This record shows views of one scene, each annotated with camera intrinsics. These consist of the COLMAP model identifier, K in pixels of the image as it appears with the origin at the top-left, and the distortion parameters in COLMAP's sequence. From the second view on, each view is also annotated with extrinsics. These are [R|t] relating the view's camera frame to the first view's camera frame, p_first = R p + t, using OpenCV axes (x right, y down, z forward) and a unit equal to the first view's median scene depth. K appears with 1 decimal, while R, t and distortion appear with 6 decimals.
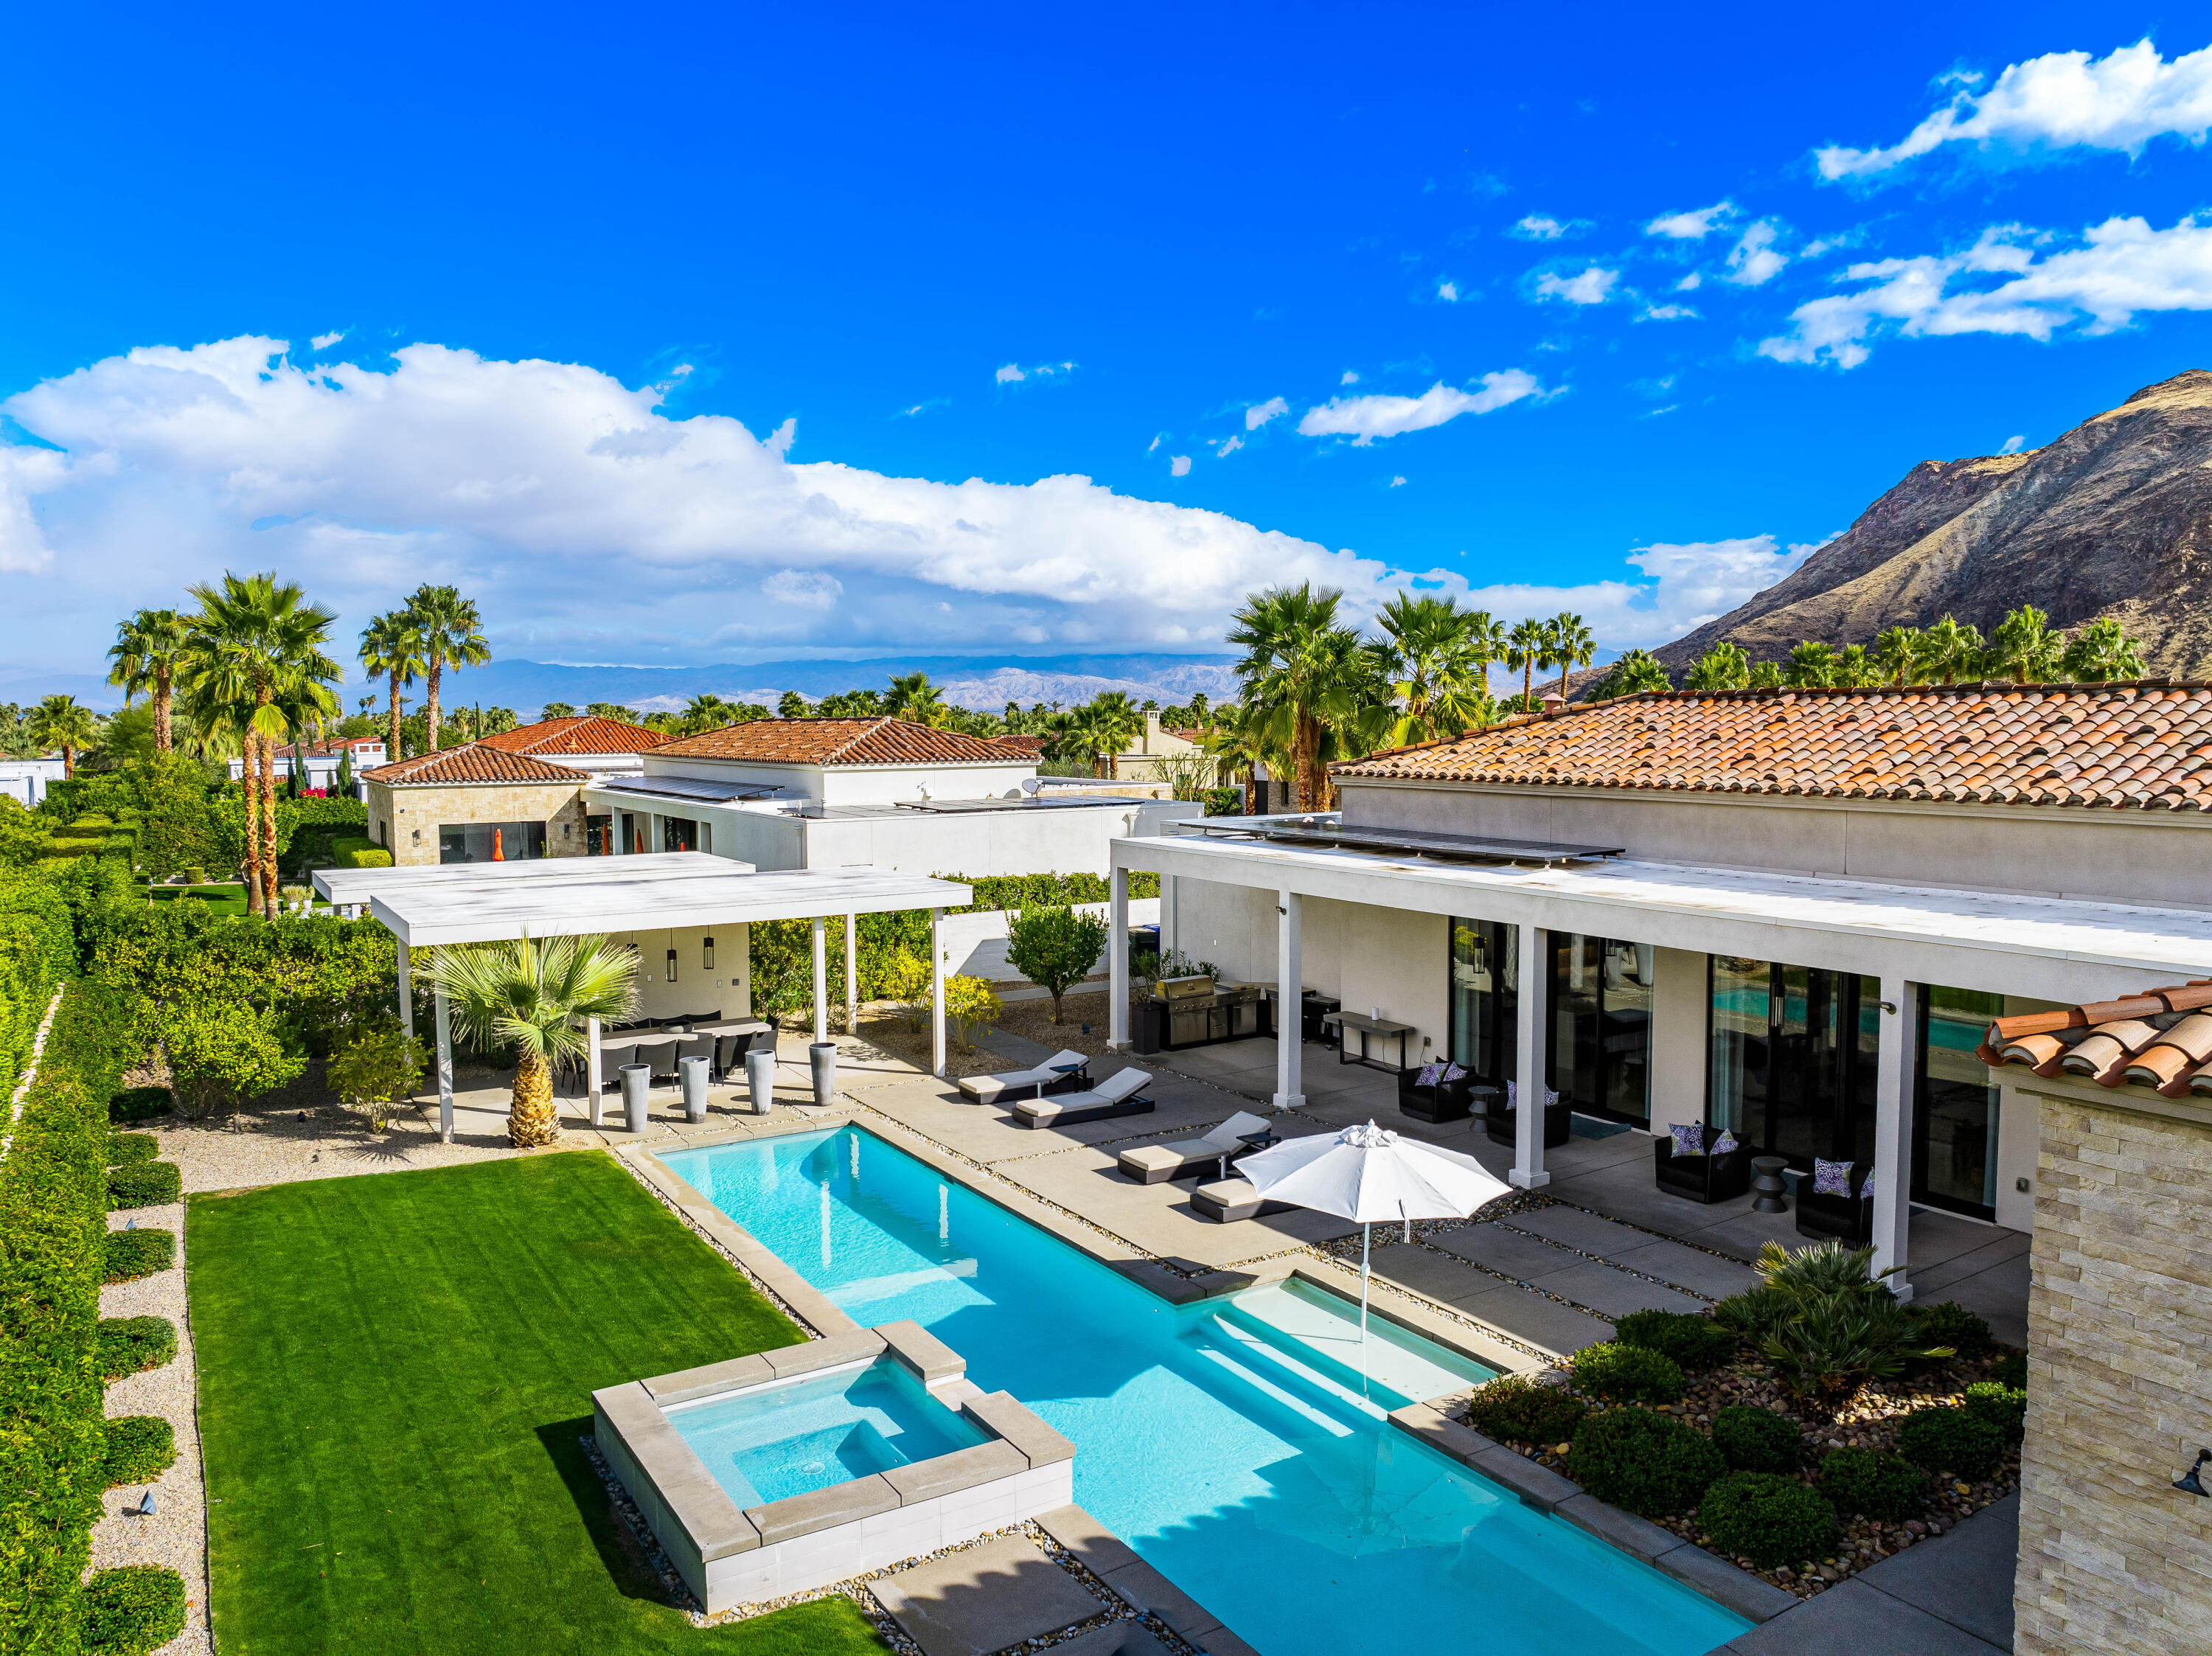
lens RADIAL K [[1547.0, 0, 1106.0], [0, 1547.0, 828.0], [0, 0, 1]] dist [-0.041398, 0.005022]
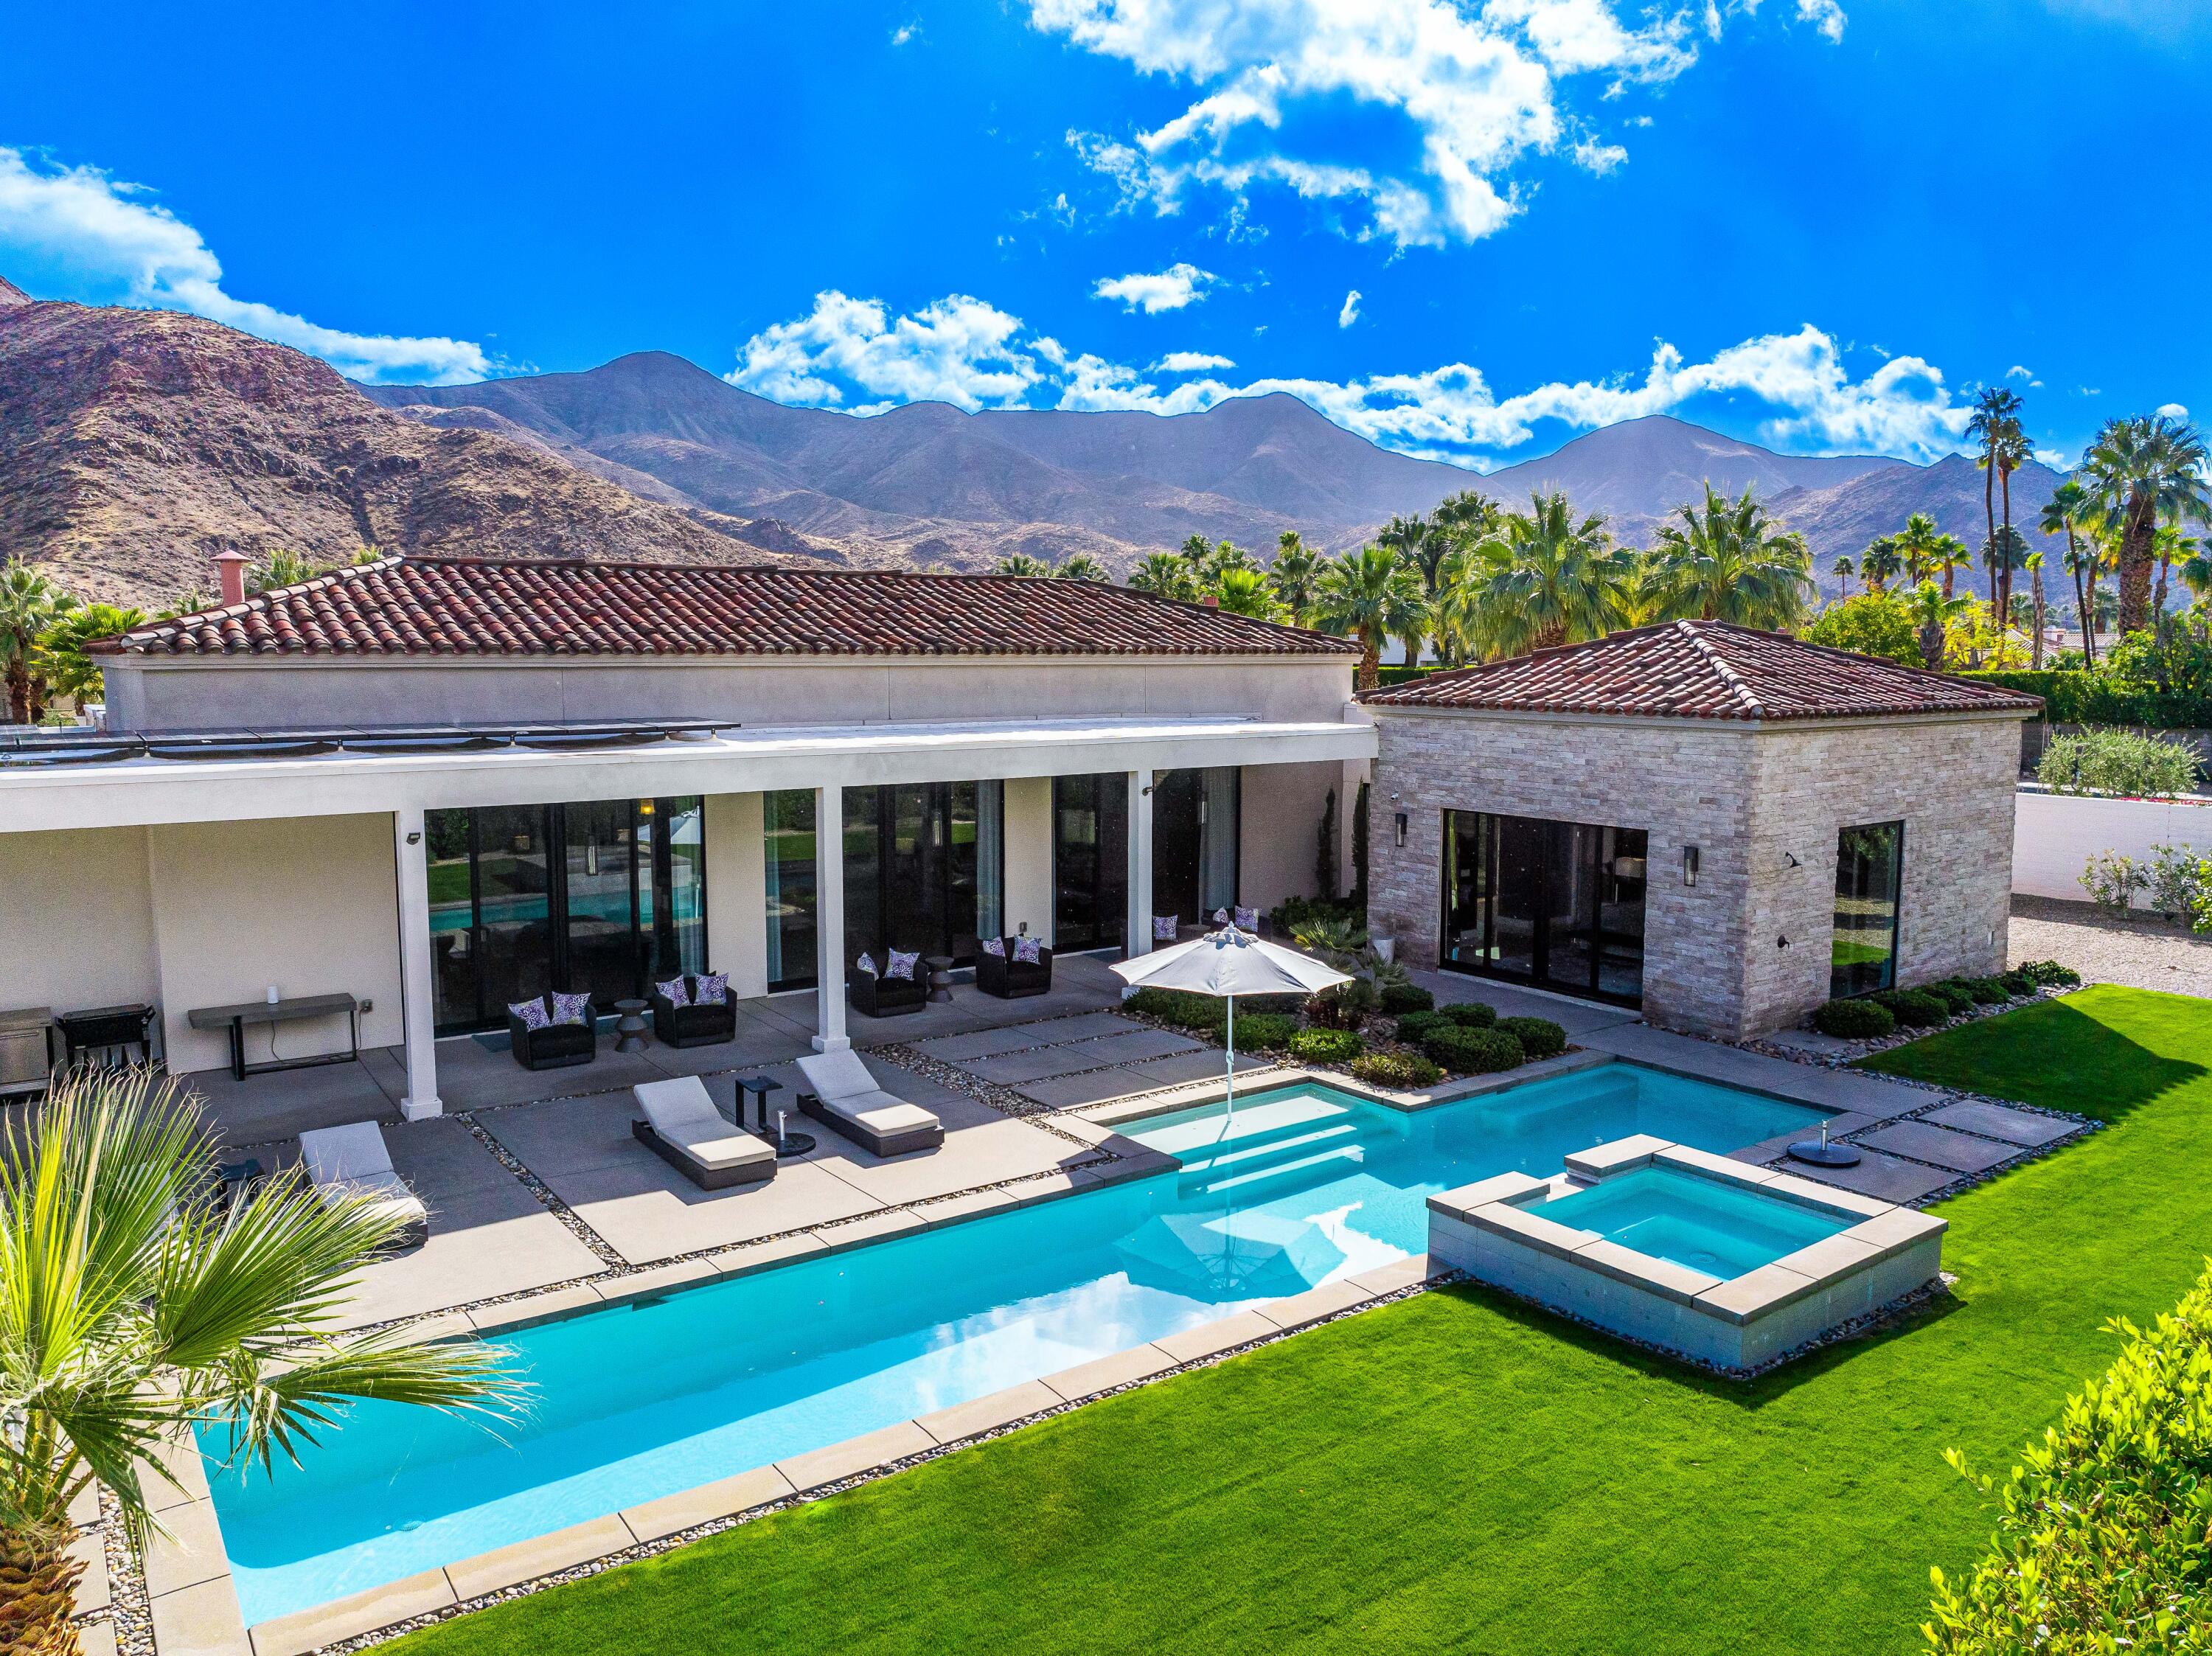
lens RADIAL K [[1547.0, 0, 1106.0], [0, 1547.0, 828.0], [0, 0, 1]] dist [-0.041398, 0.005022]
pose [[-0.069850, -0.104948, 0.992022, -0.583015], [0.067981, 0.991638, 0.109694, -0.005401], [-0.995238, 0.075101, -0.062131, 0.723224]]
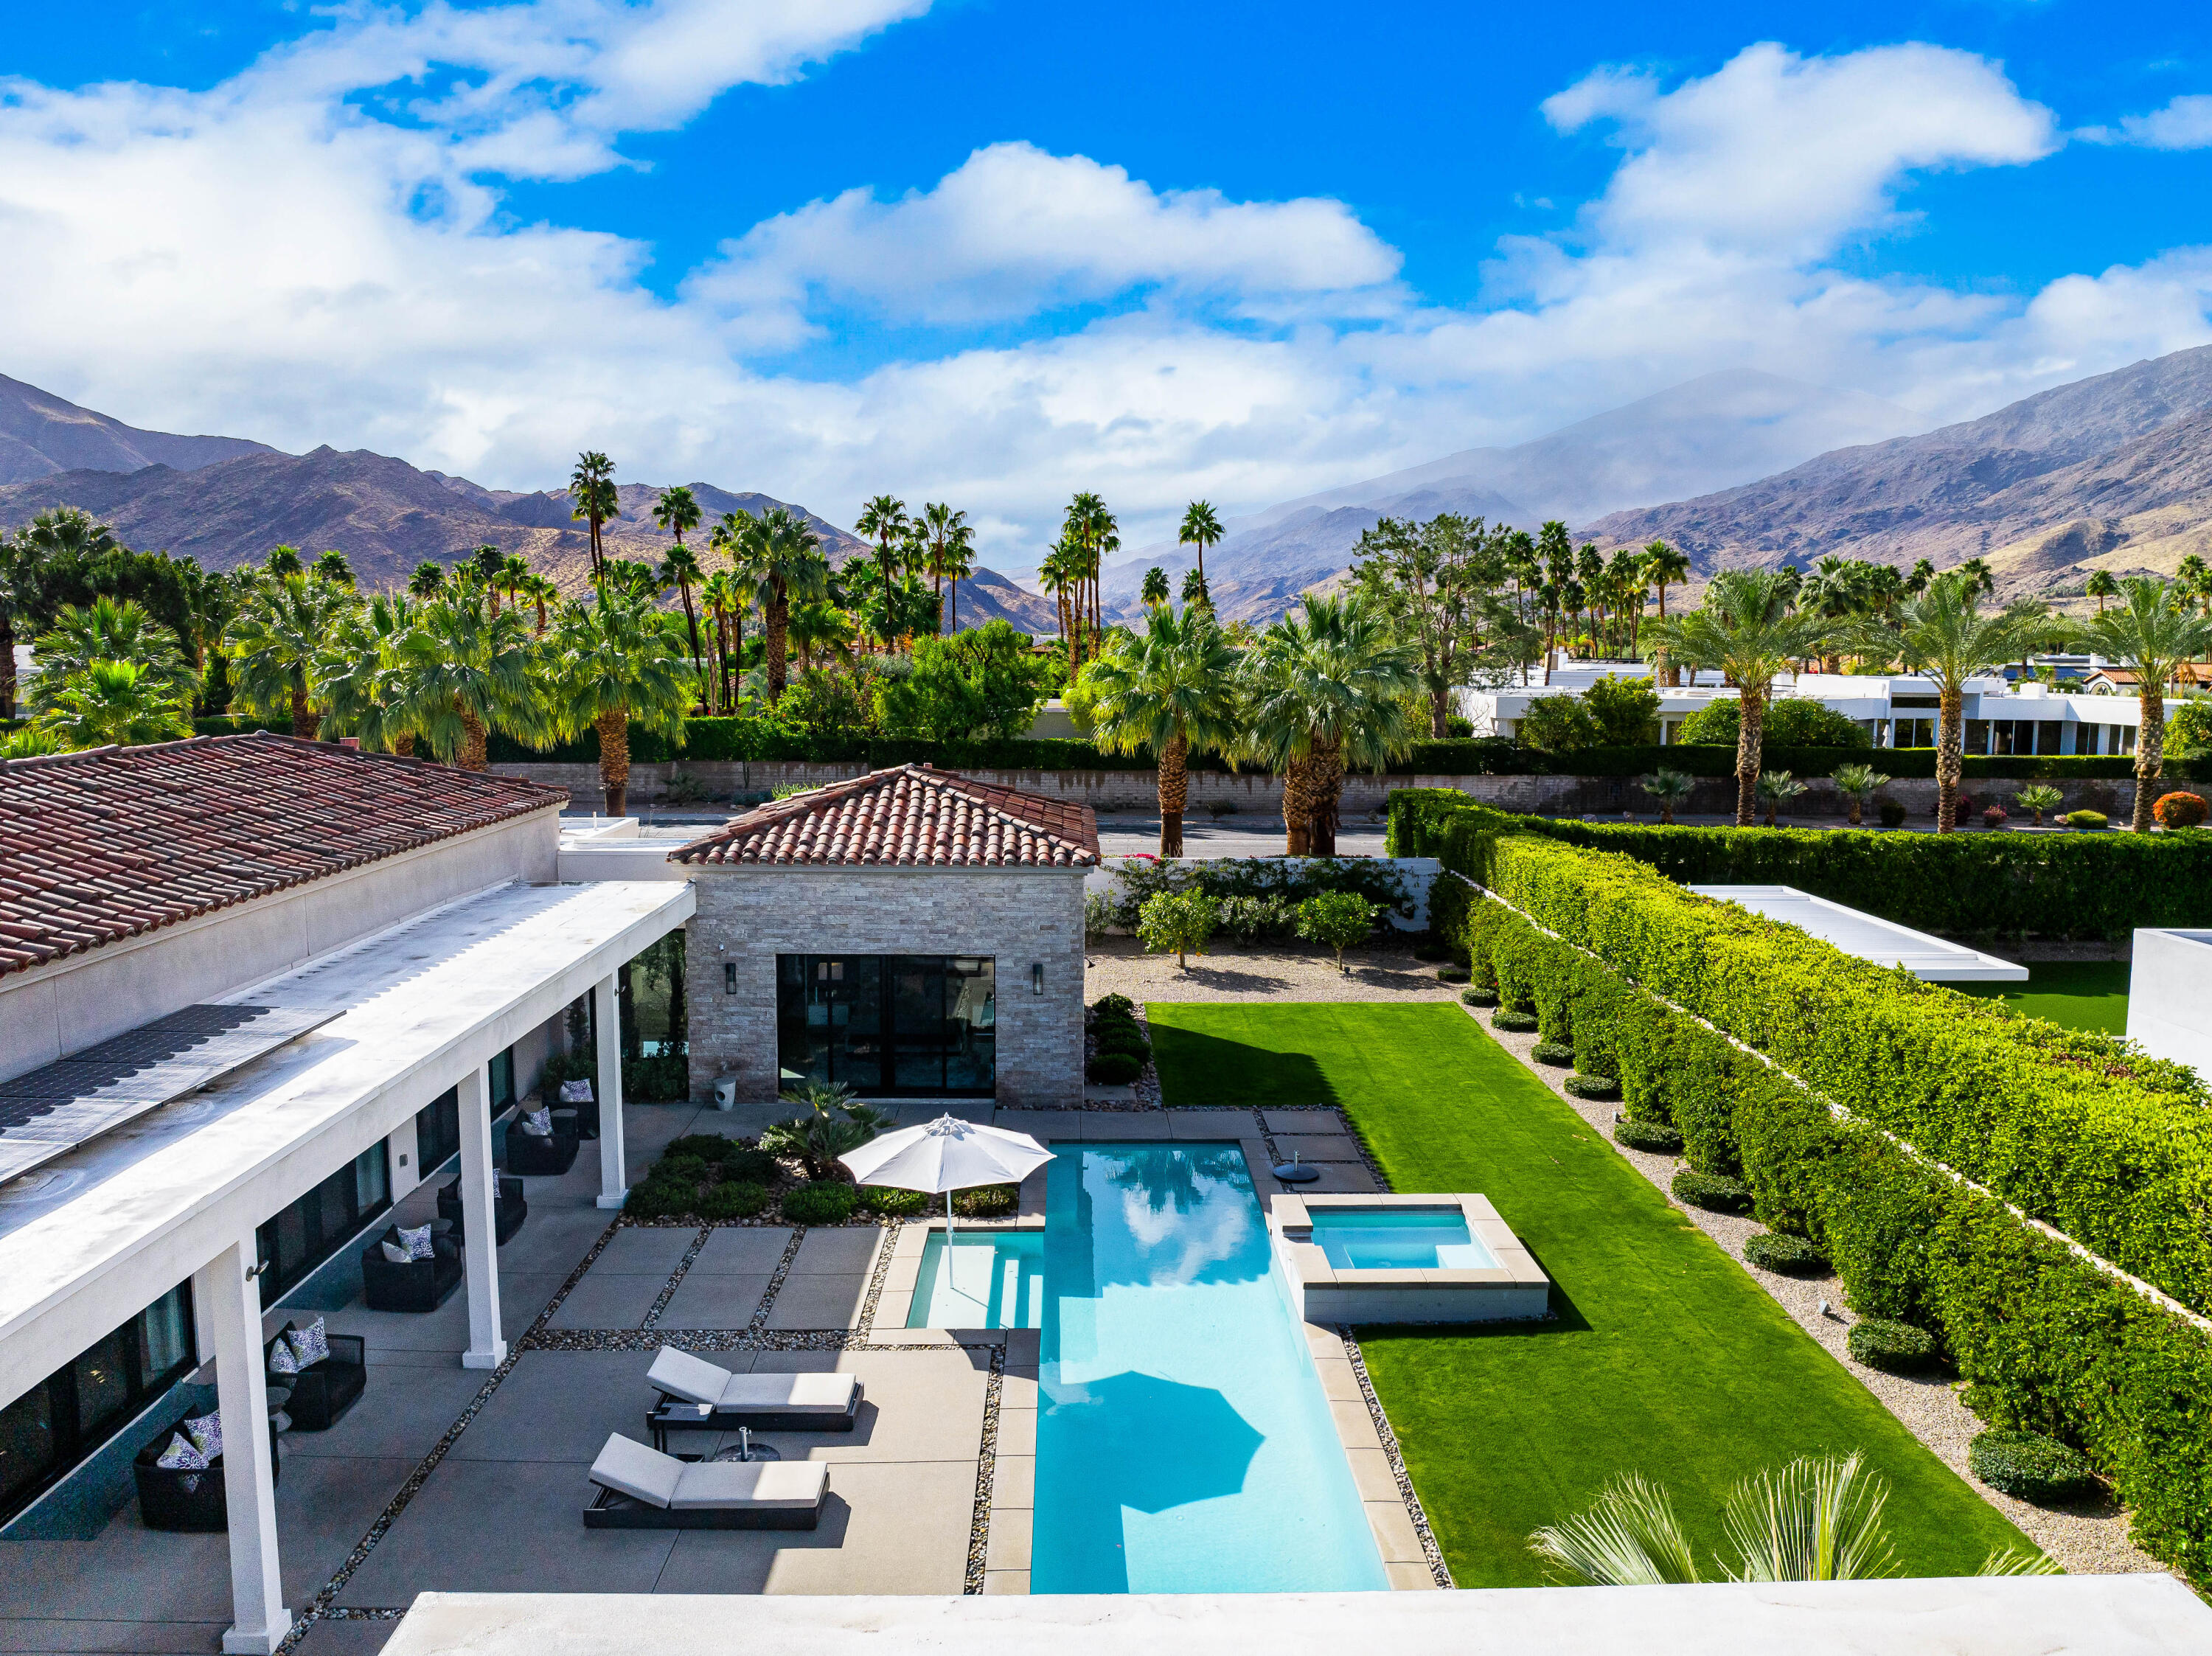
lens RADIAL K [[1547.0, 0, 1106.0], [0, 1547.0, 828.0], [0, 0, 1]] dist [-0.041398, 0.005022]
pose [[-0.857416, -0.057372, 0.511416, -0.362194], [0.035147, 0.984918, 0.169417, -0.157701], [-0.513422, 0.163236, -0.842468, 1.227463]]
